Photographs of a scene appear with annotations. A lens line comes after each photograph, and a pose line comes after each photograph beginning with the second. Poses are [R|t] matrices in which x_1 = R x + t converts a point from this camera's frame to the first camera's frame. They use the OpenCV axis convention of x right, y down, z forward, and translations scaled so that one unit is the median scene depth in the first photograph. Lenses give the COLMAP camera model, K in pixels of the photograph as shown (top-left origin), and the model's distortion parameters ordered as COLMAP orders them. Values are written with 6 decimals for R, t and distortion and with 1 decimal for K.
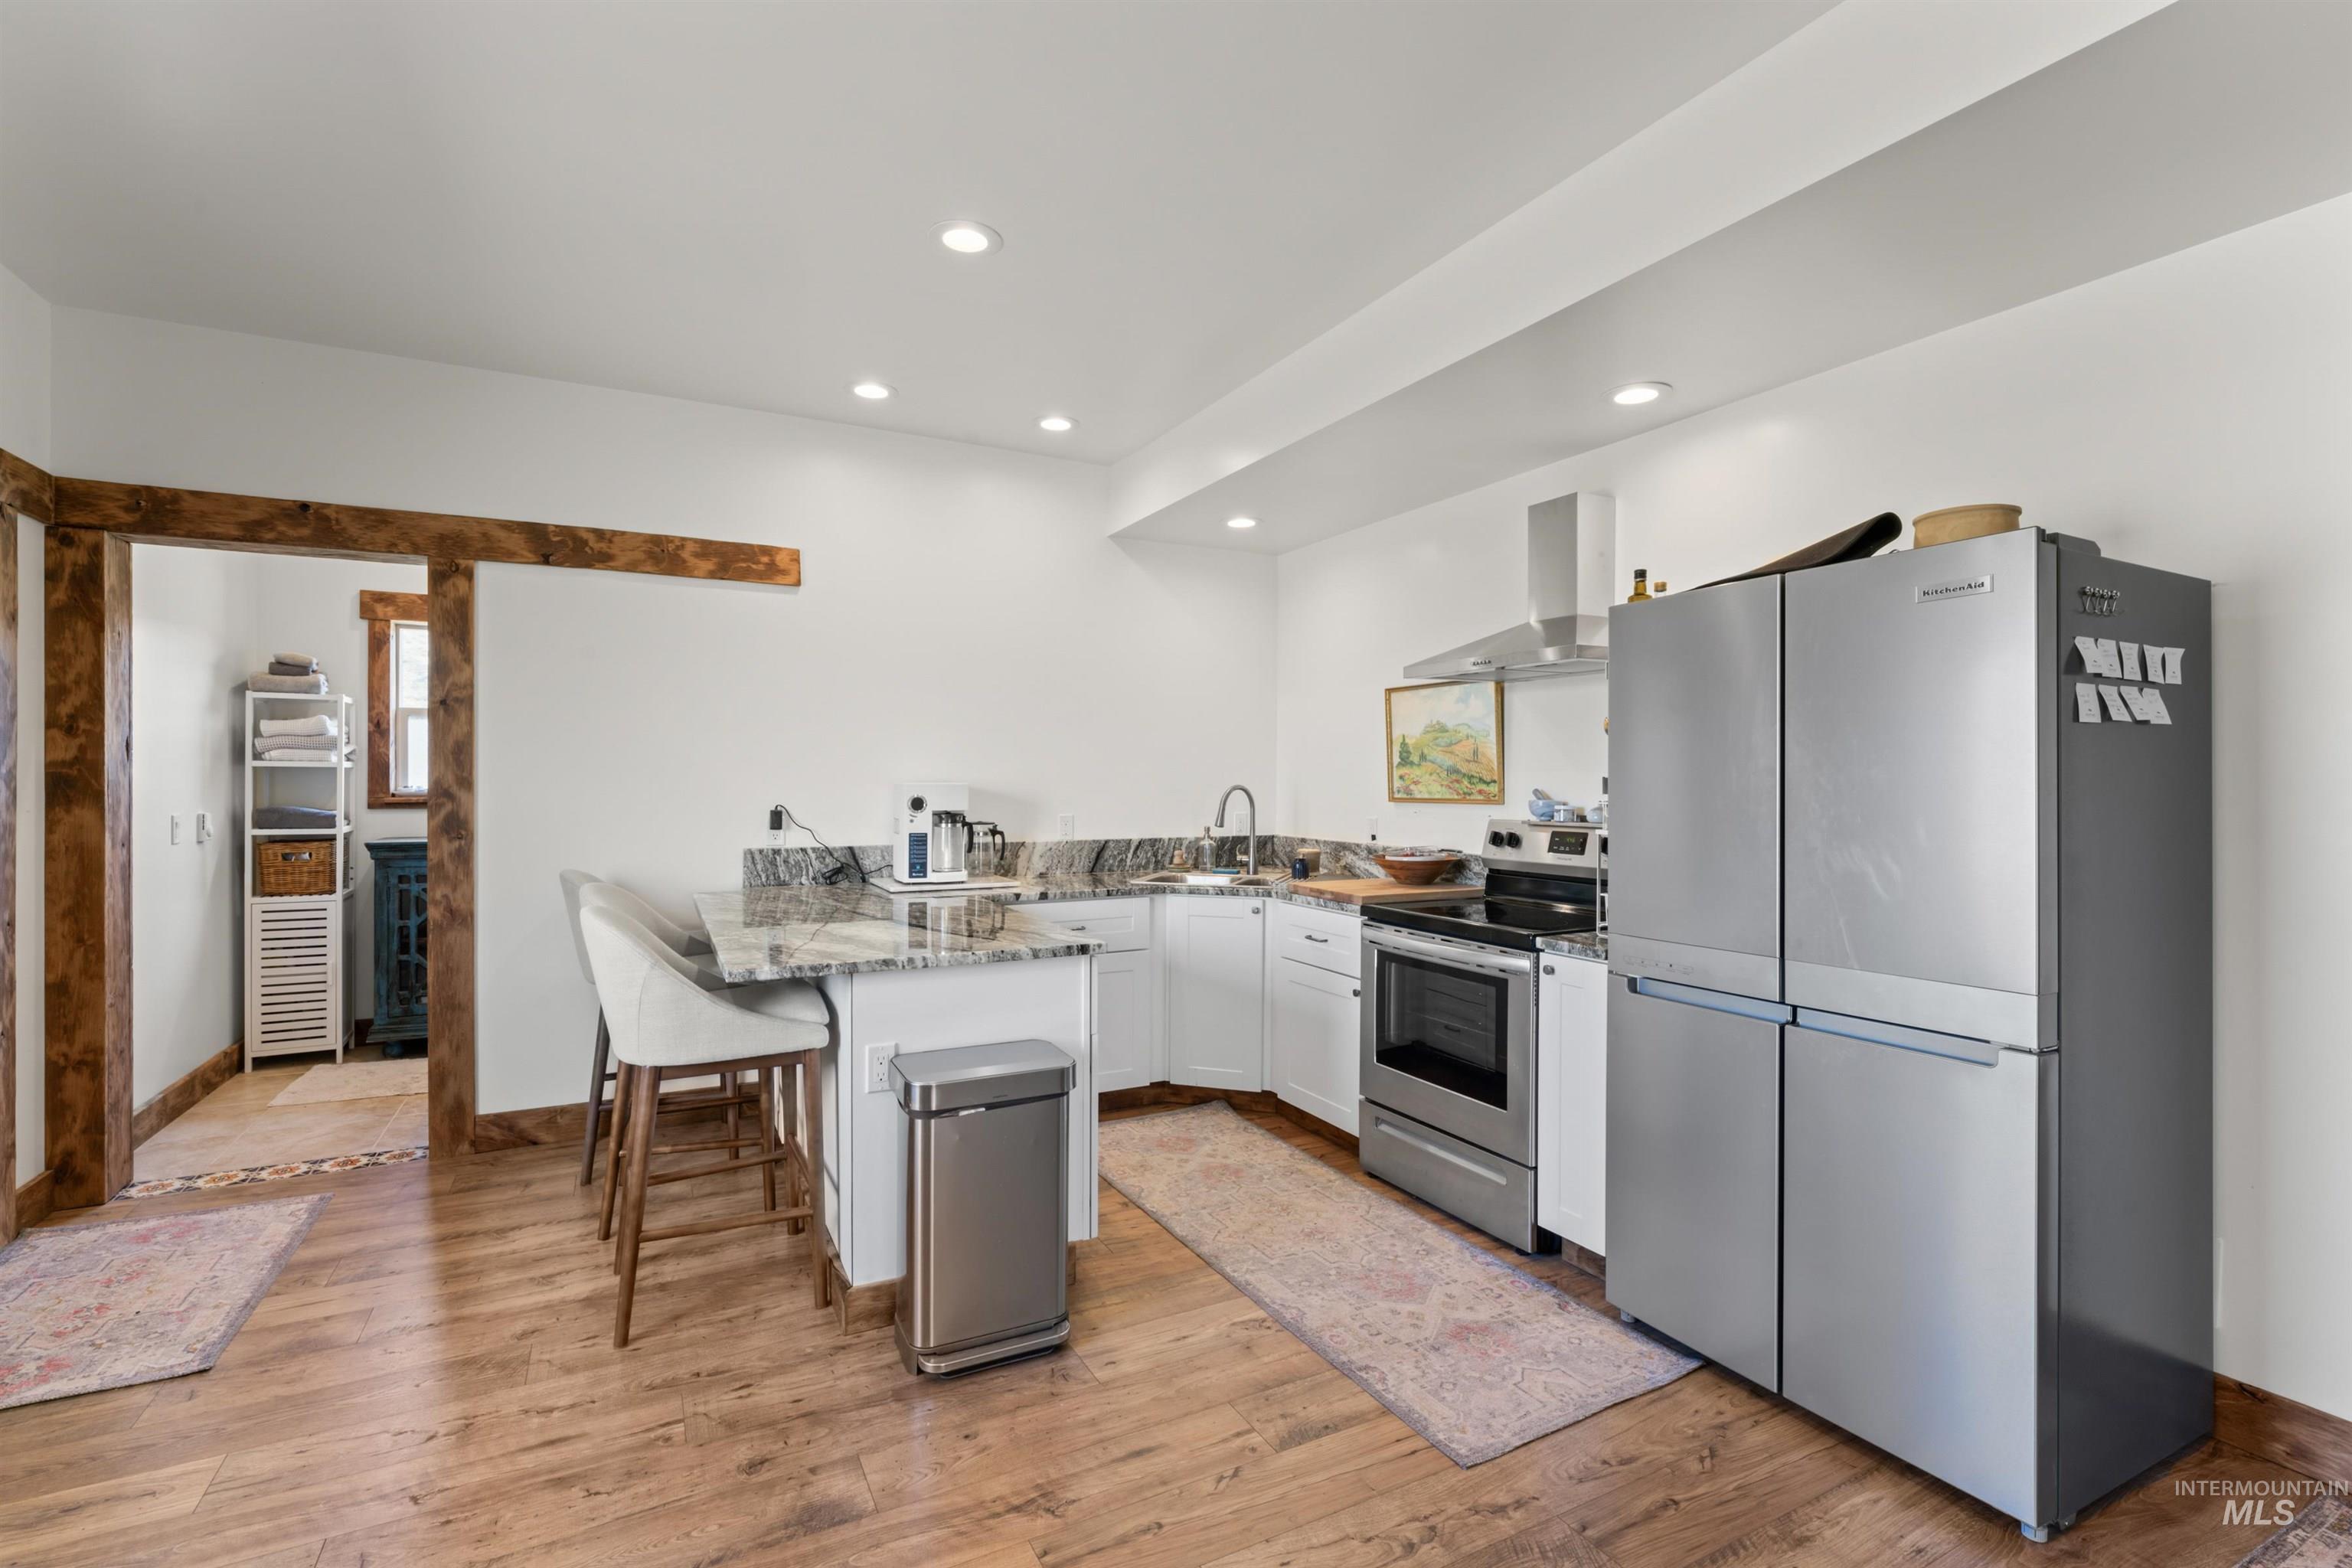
lens RADIAL K [[1061.9, 0, 1175.5], [0, 1061.9, 782.0], [0, 0, 1]] dist [-0.003256, -0.002214]
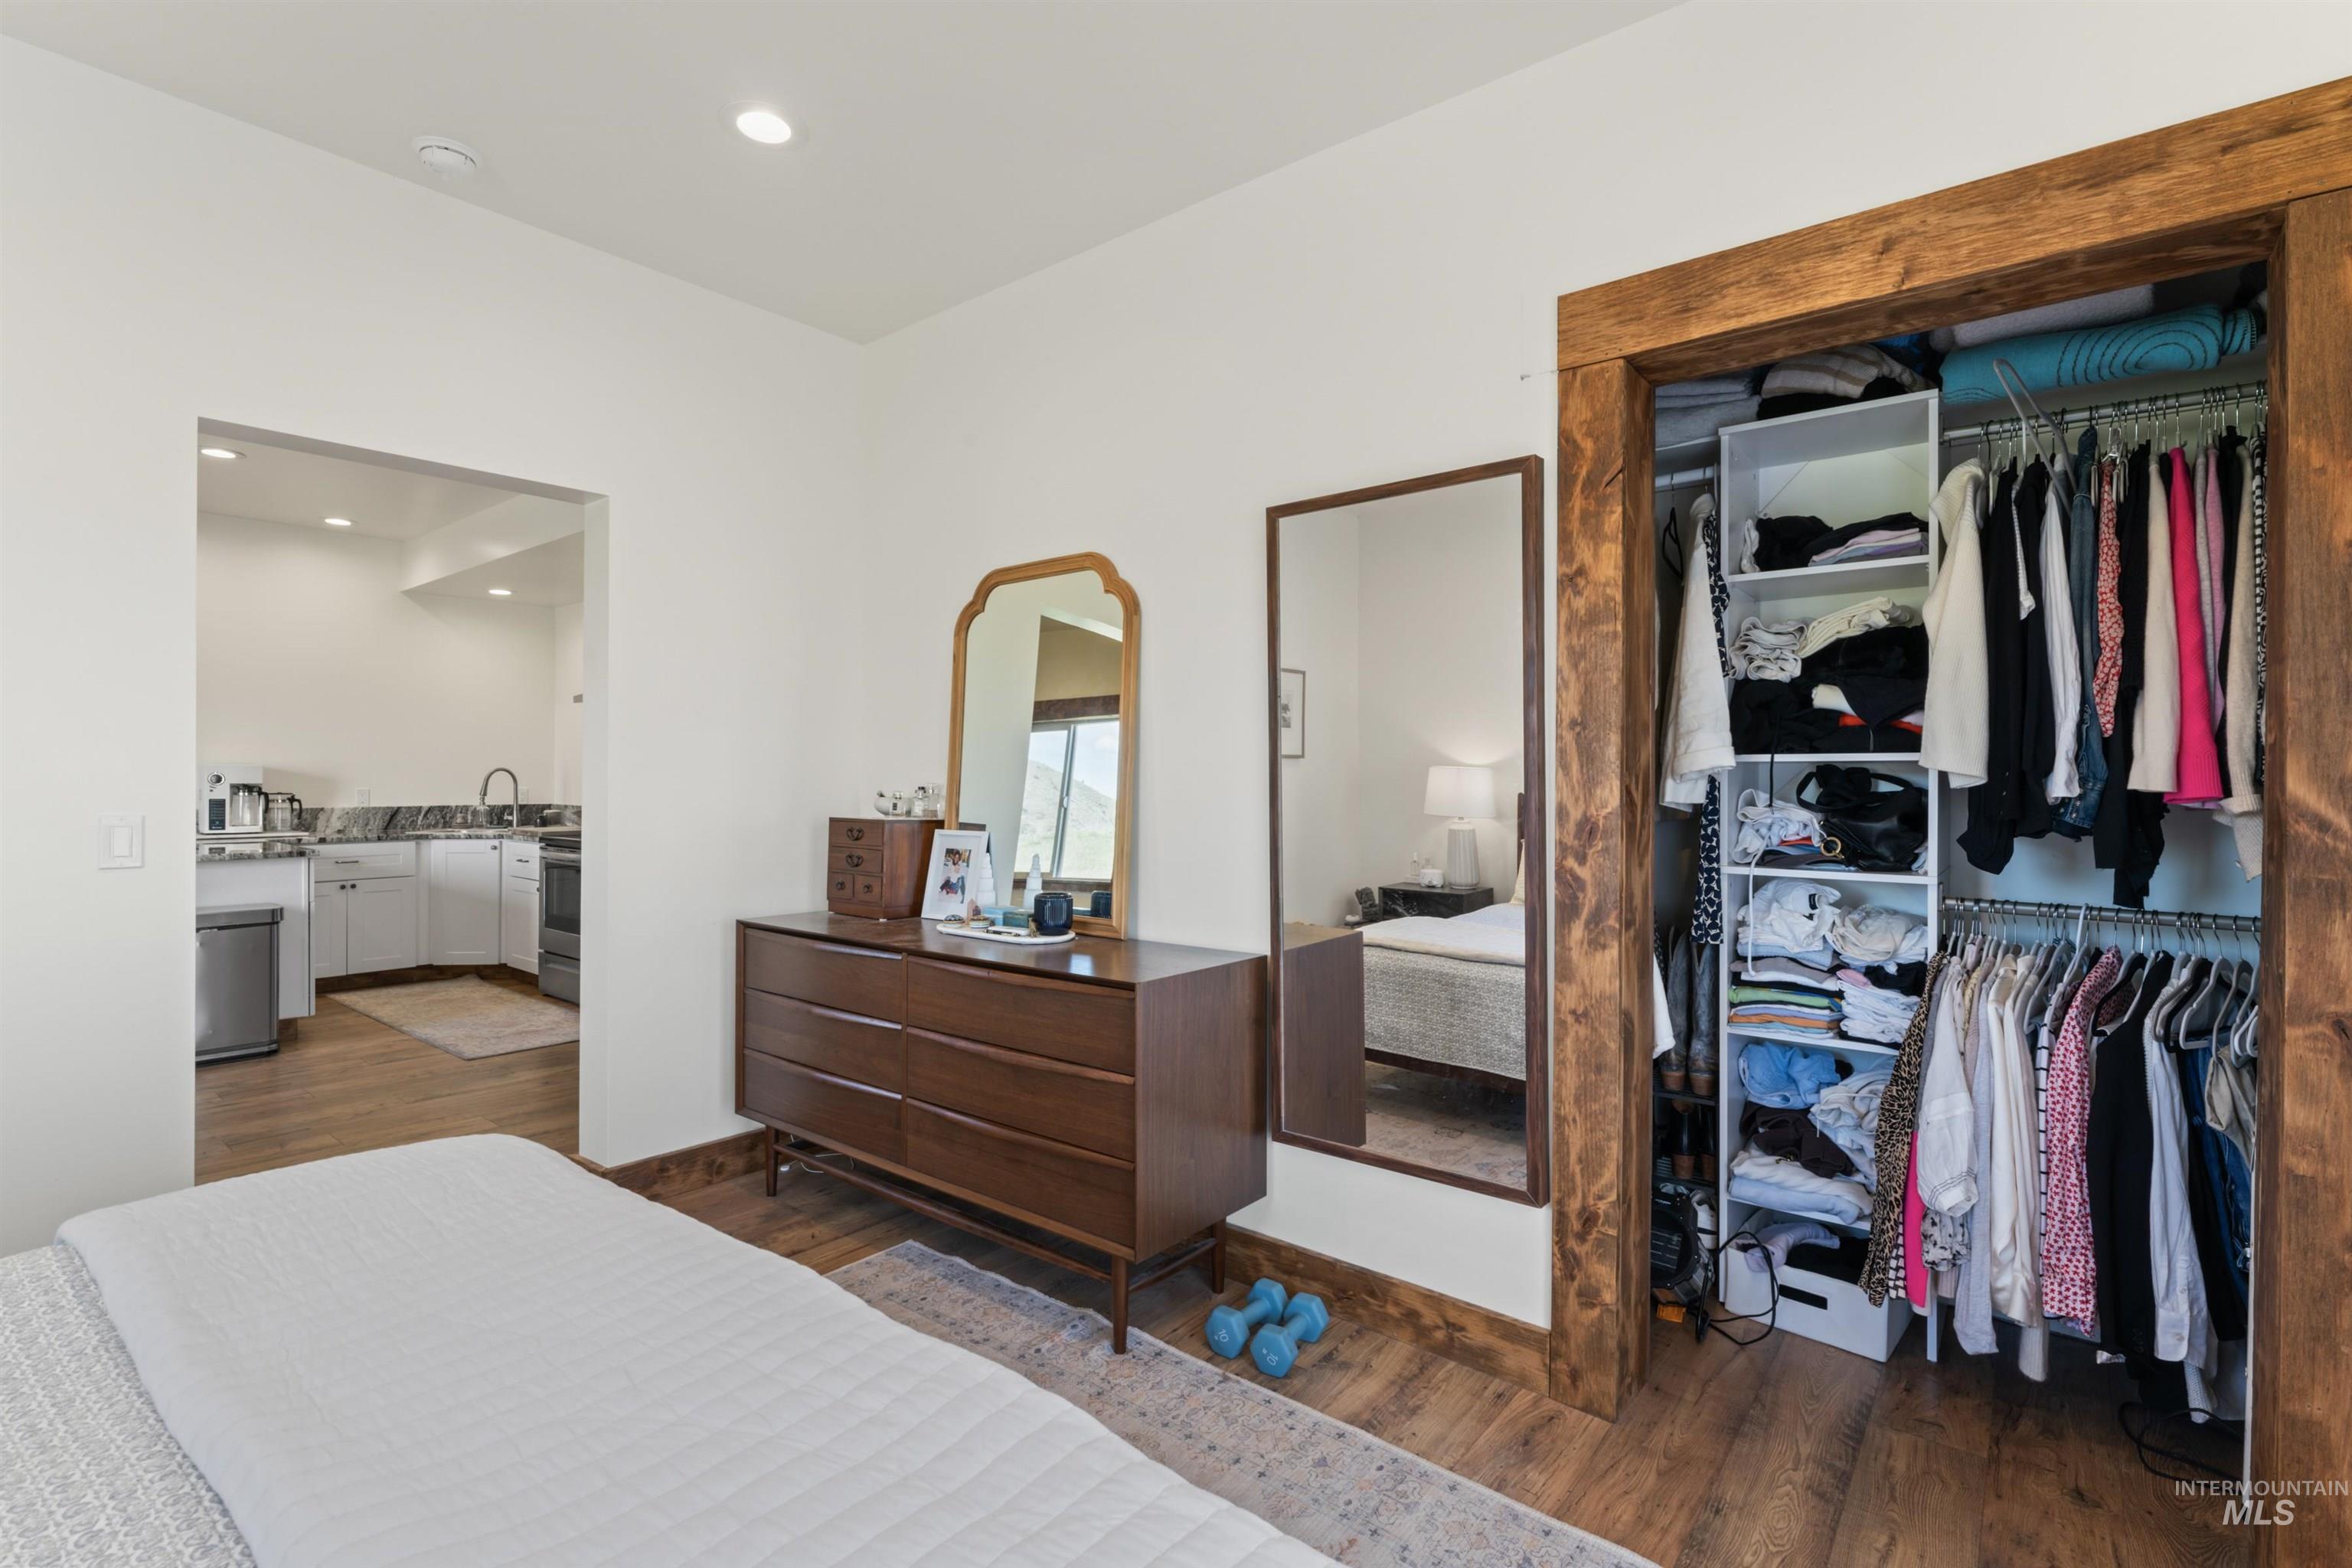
lens RADIAL K [[1061.9, 0, 1181.9], [0, 1061.9, 793.0], [0, 0, 1]] dist [-0.003256, -0.002214]
pose [[0.914635, -0.001326, 0.404279, 0.365375], [-0.003201, 0.999940, 0.010522, 0.020164], [-0.404269, -0.010918, 0.914575, -0.820489]]
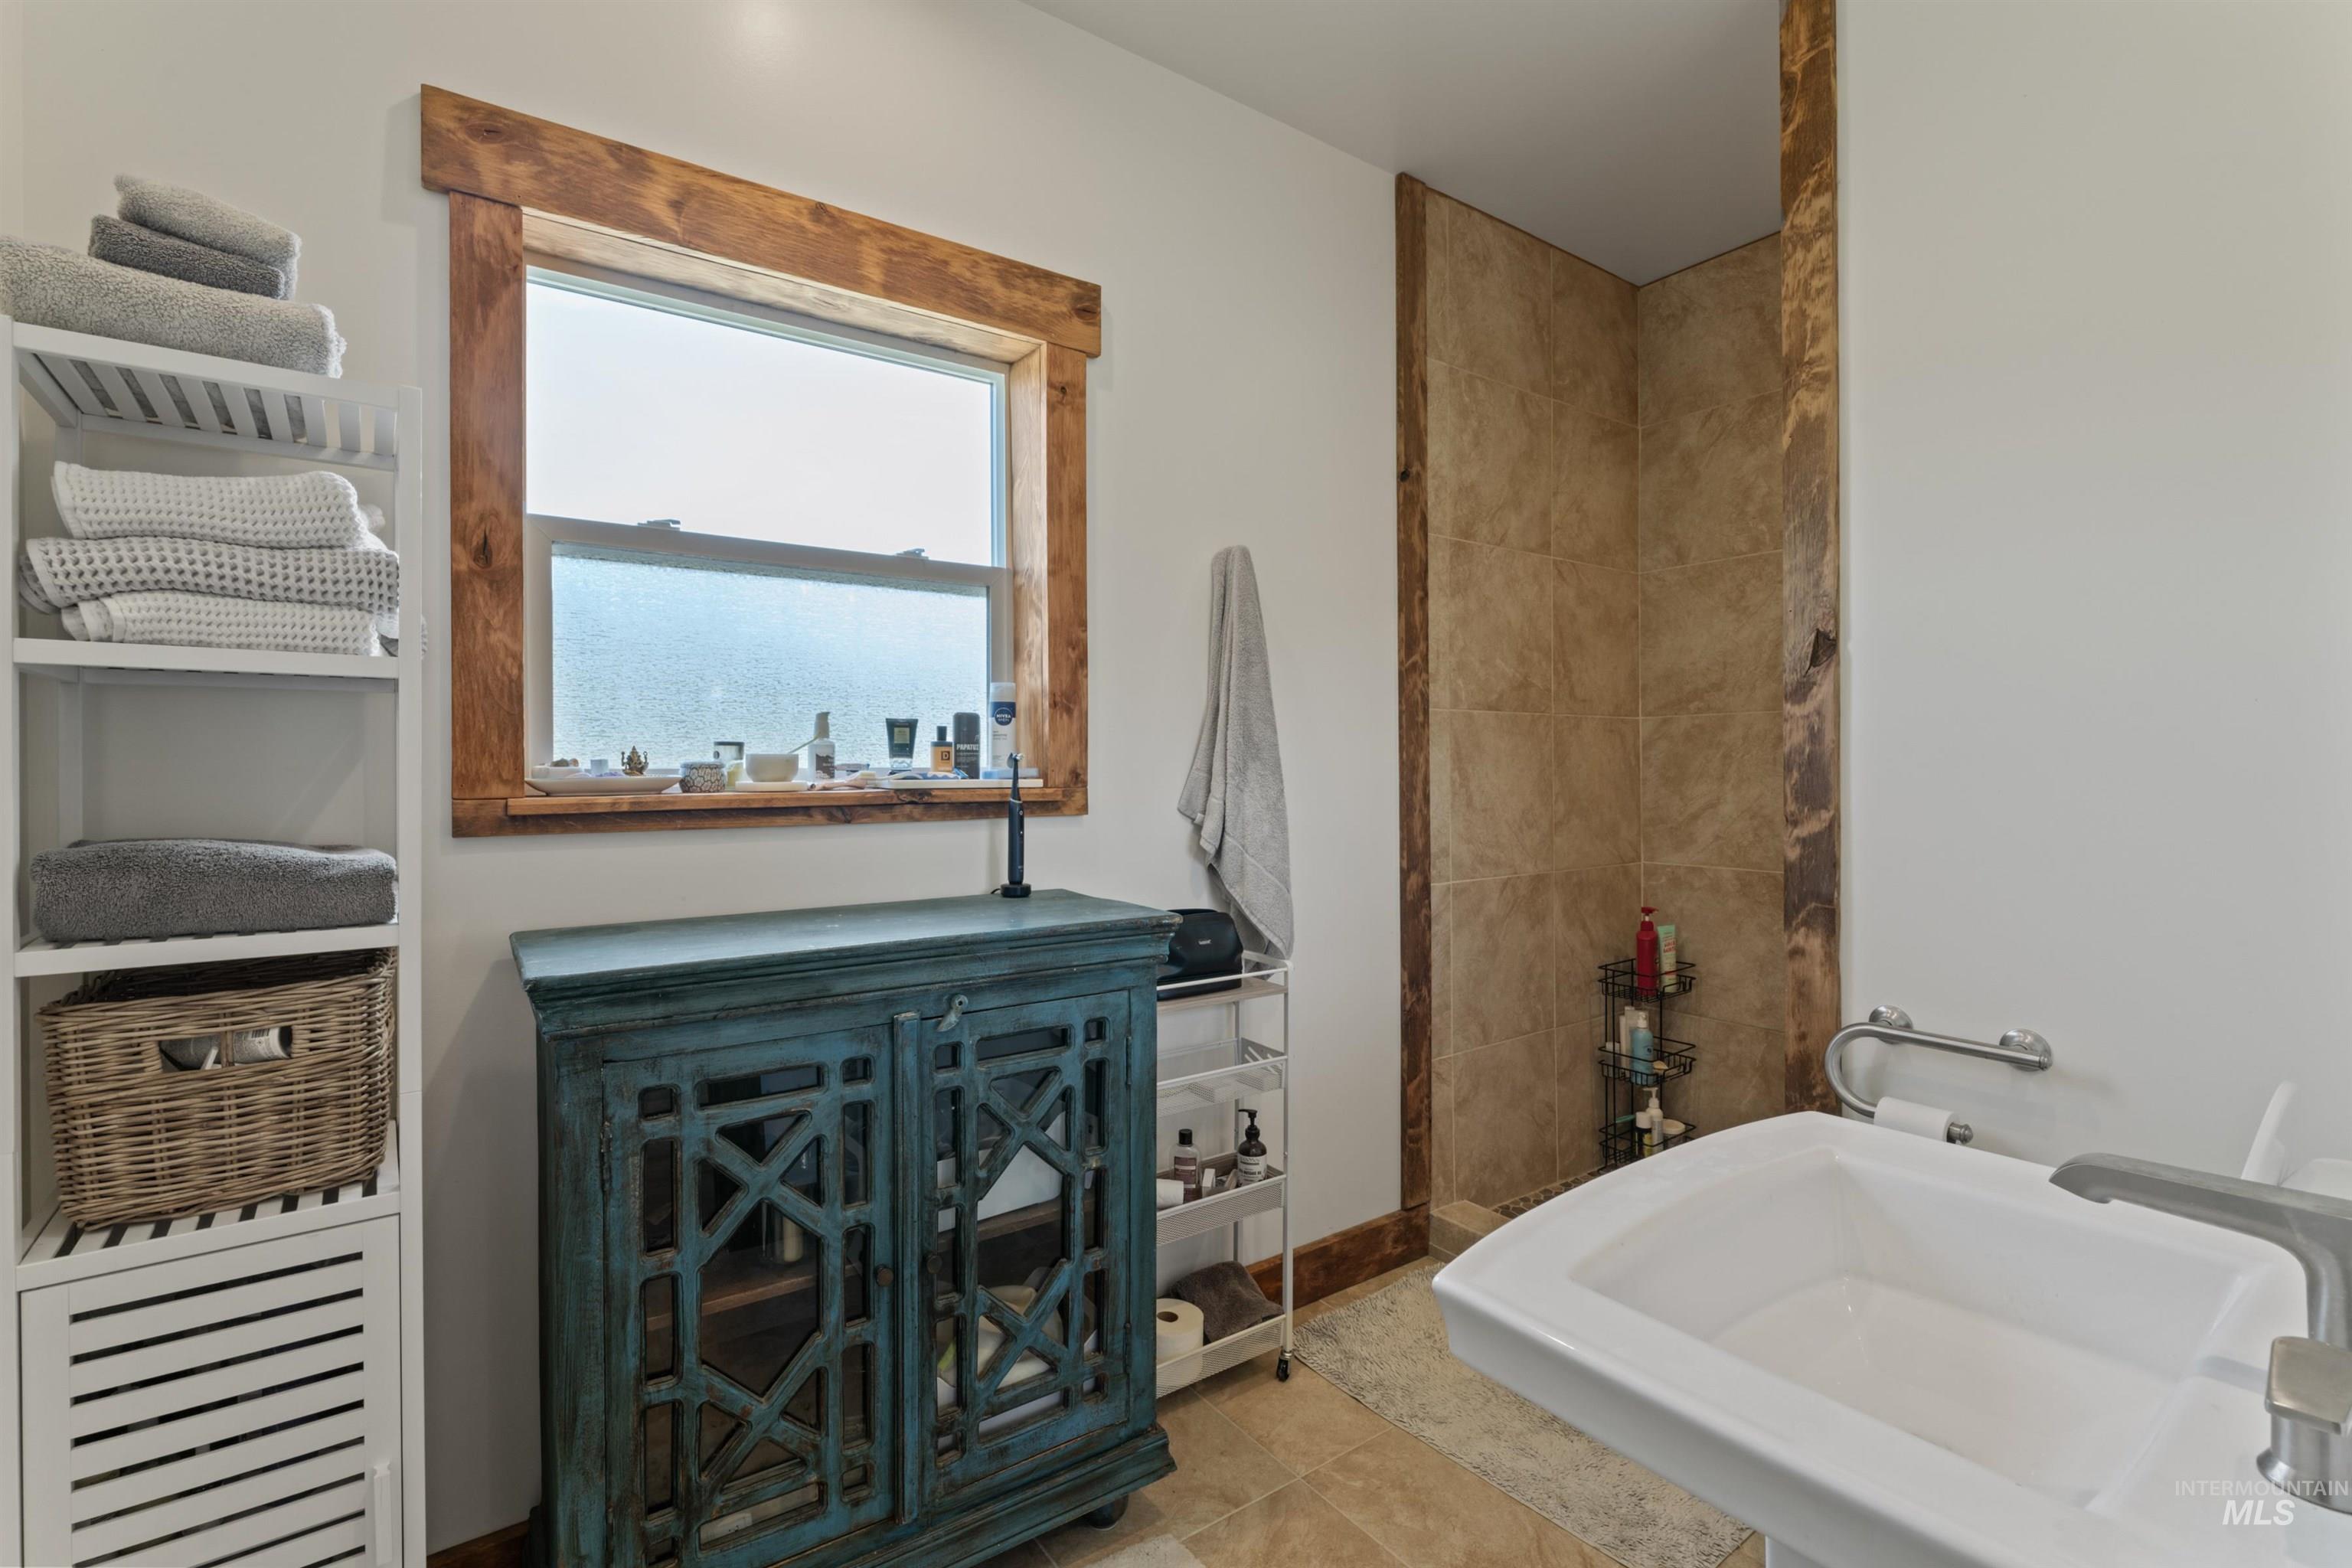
lens RADIAL K [[1061.9, 0, 1184.2], [0, 1061.9, 777.9], [0, 0, 1]] dist [-0.003256, -0.002214]
pose [[0.987307, -0.008785, 0.158581, -0.760845], [0.009696, 0.999941, -0.004971, 0.014720], [-0.158528, 0.006446, 0.987333, 0.849184]]
